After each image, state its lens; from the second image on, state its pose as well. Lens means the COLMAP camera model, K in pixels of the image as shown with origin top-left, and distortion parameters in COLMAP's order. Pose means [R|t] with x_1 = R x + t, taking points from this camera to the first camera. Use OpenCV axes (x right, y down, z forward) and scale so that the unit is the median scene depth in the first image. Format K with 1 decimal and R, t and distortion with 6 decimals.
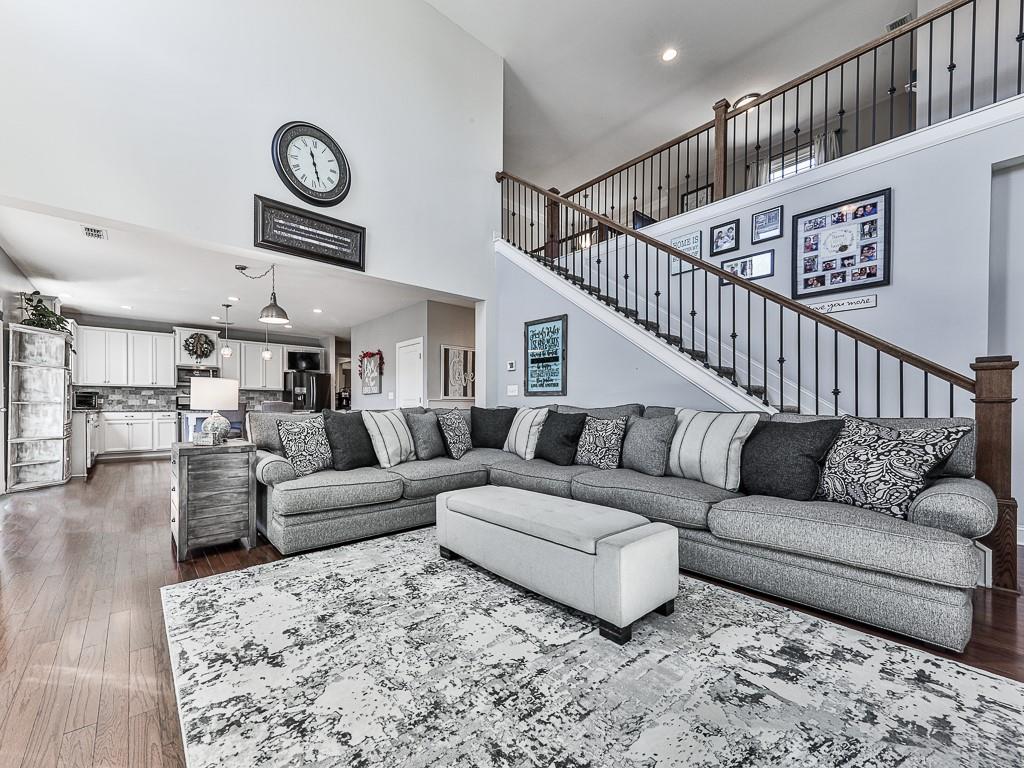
lens RADIAL K [[412.3, 0, 450.6], [0, 412.3, 406.6], [0, 0, 1]] dist [0.011944, -0.002963]
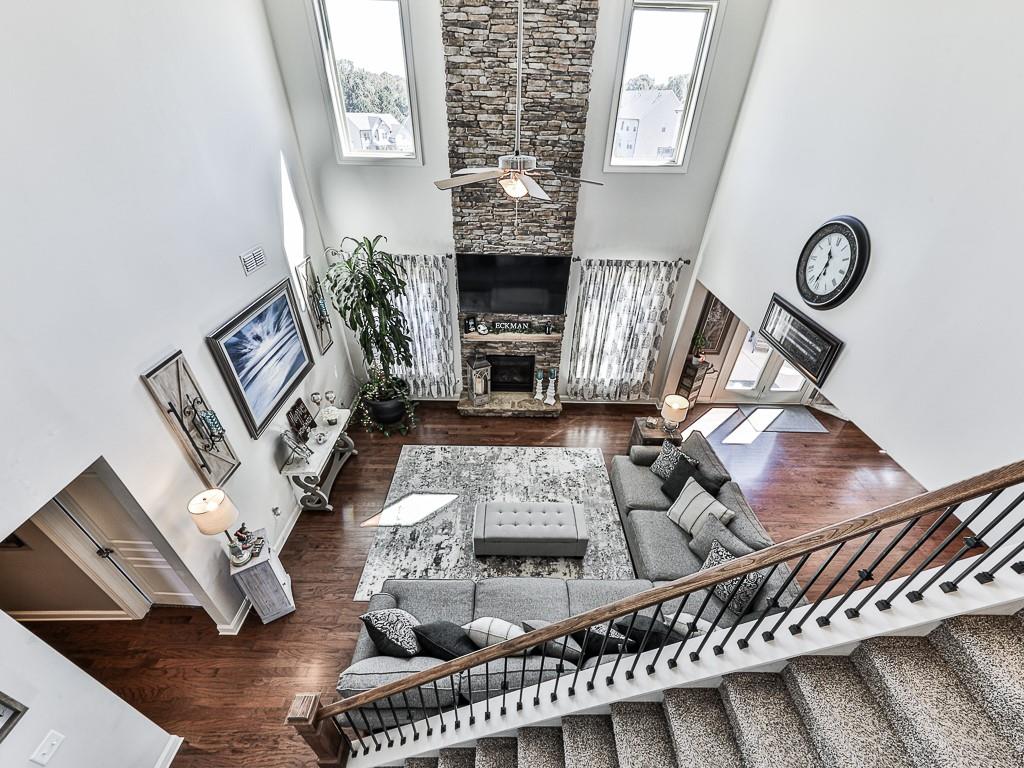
lens RADIAL K [[412.3, 0, 511.5], [0, 412.3, 383.9], [0, 0, 1]] dist [0.011944, -0.002963]
pose [[-0.609534, 0.432567, -0.664345, 0.656014], [-0.020311, 0.829219, 0.558555, -0.716729], [0.792500, 0.353952, -0.496651, 0.832758]]
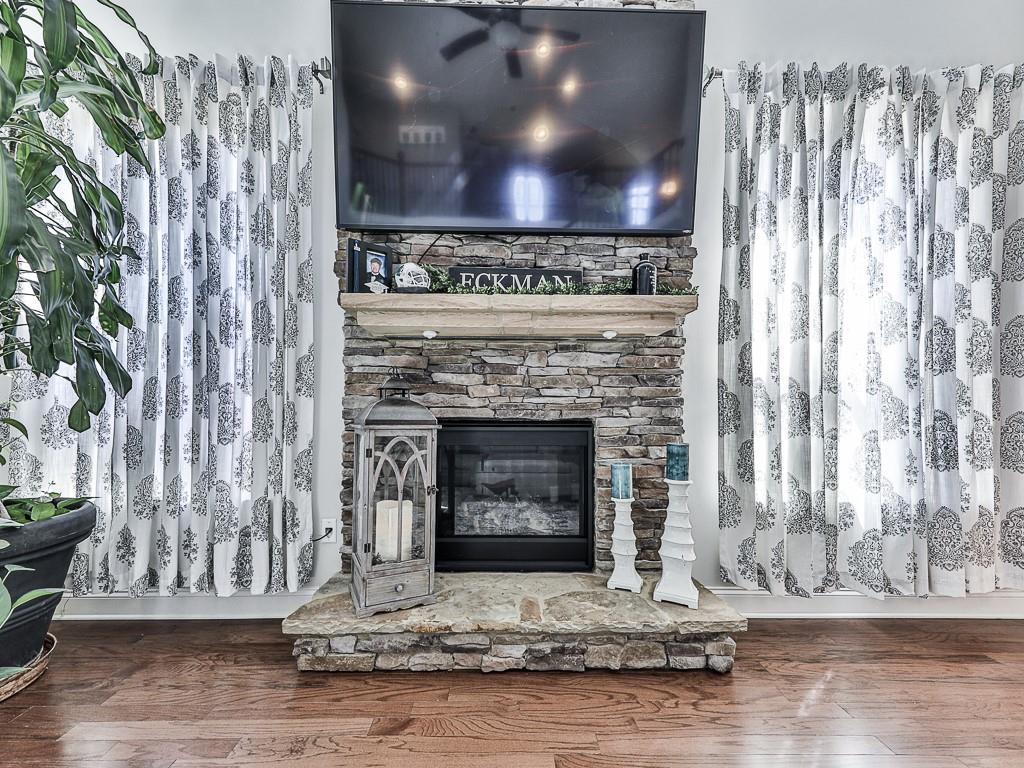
lens RADIAL K [[412.3, 0, 505.4], [0, 412.3, 413.5], [0, 0, 1]] dist [0.011944, -0.002963]
pose [[-0.594386, -0.006684, -0.804152, 0.003989], [-0.006193, 0.999974, -0.003734, -0.000624], [0.804156, 0.002760, -0.594412, 0.326079]]
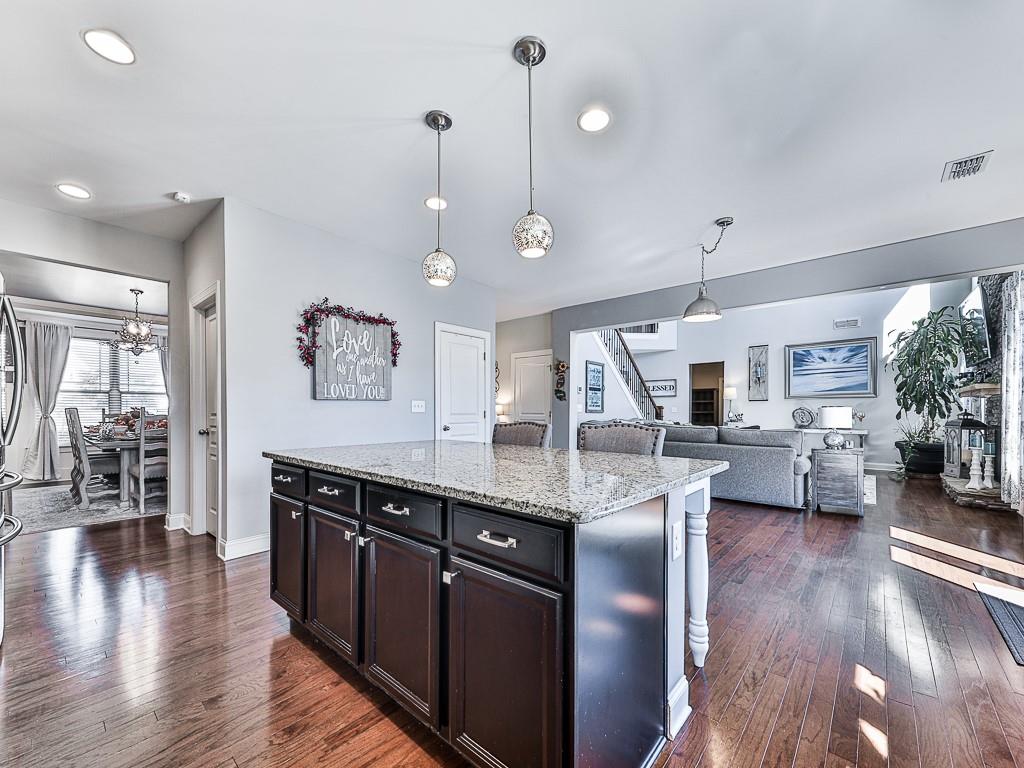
lens RADIAL K [[412.3, 0, 515.7], [0, 412.3, 415.0], [0, 0, 1]] dist [0.011944, -0.002963]
pose [[-0.198028, -0.012836, 0.980112, -1.210264], [-0.005026, 0.999914, 0.012080, -0.035474], [-0.980183, -0.002534, -0.198076, 1.599522]]
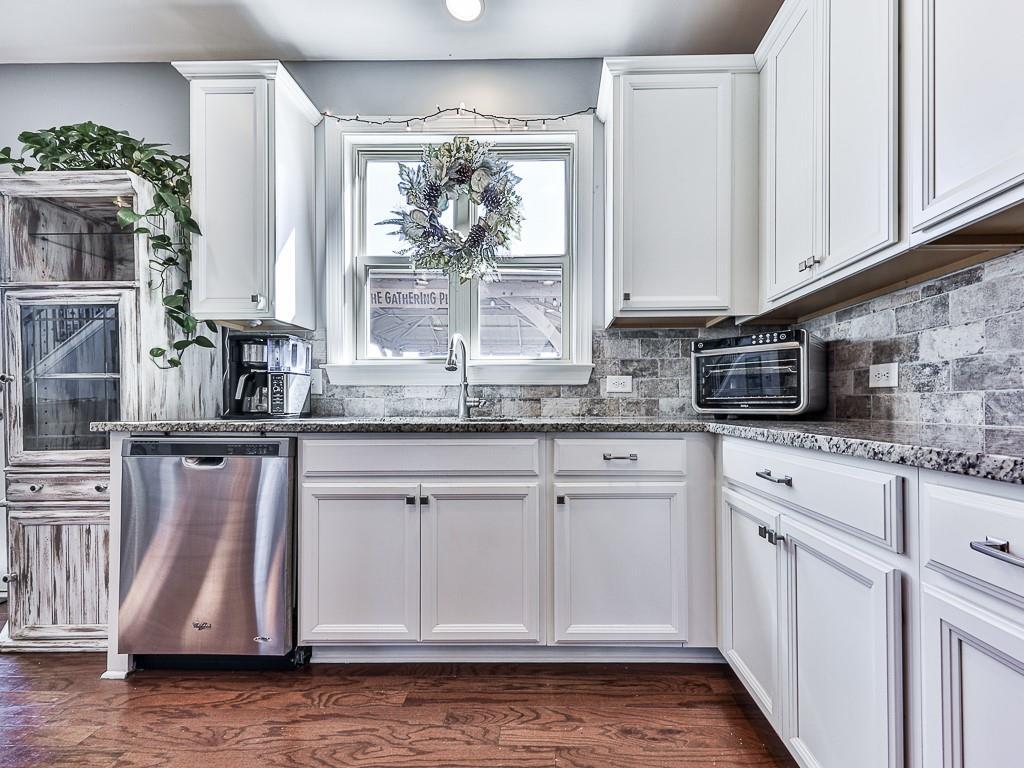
lens RADIAL K [[412.3, 0, 548.5], [0, 412.3, 402.1], [0, 0, 1]] dist [0.011944, -0.002963]
pose [[-0.610750, -0.006828, -0.791794, -1.031971], [0.003772, 0.999926, -0.011532, 0.000692], [0.791815, -0.010030, -0.610679, 1.685350]]
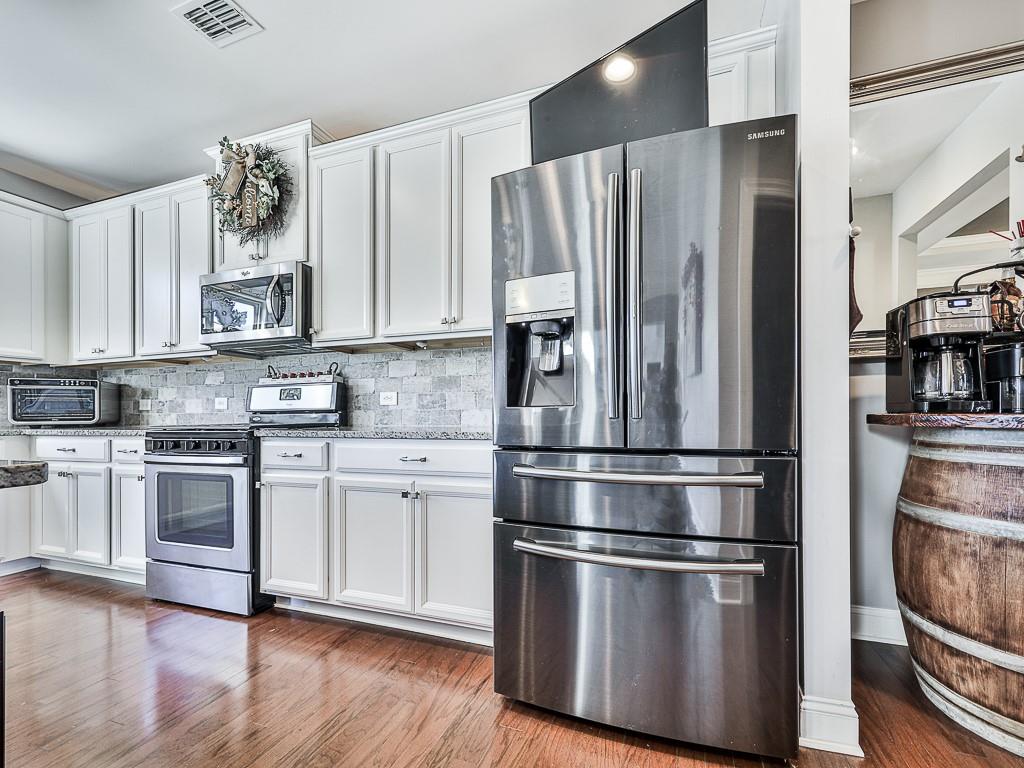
lens RADIAL K [[412.3, 0, 544.2], [0, 412.3, 415.4], [0, 0, 1]] dist [0.011944, -0.002963]
pose [[0.576050, -0.004370, -0.817403, -0.500582], [0.010230, 0.999946, 0.001864, 0.000496], [0.817351, -0.009435, 0.576063, 1.836217]]
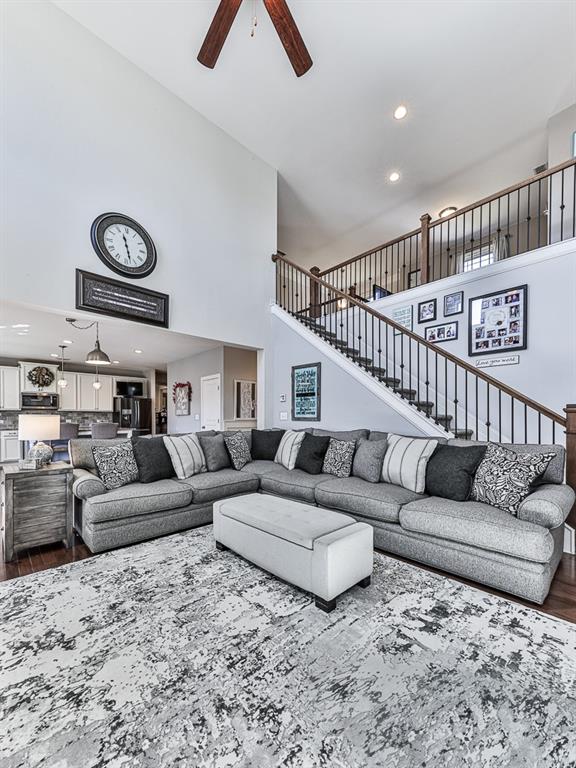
lens RADIAL K [[309.3, 0, 284.4], [0, 309.3, 418.5], [0, 0, 1]] dist [0.011944, -0.002963]
pose [[0.994955, -0.004077, 0.100240, 0.055021], [0.003955, 0.999991, 0.001407, -0.035843], [-0.100245, -0.001004, 0.994962, -0.019266]]
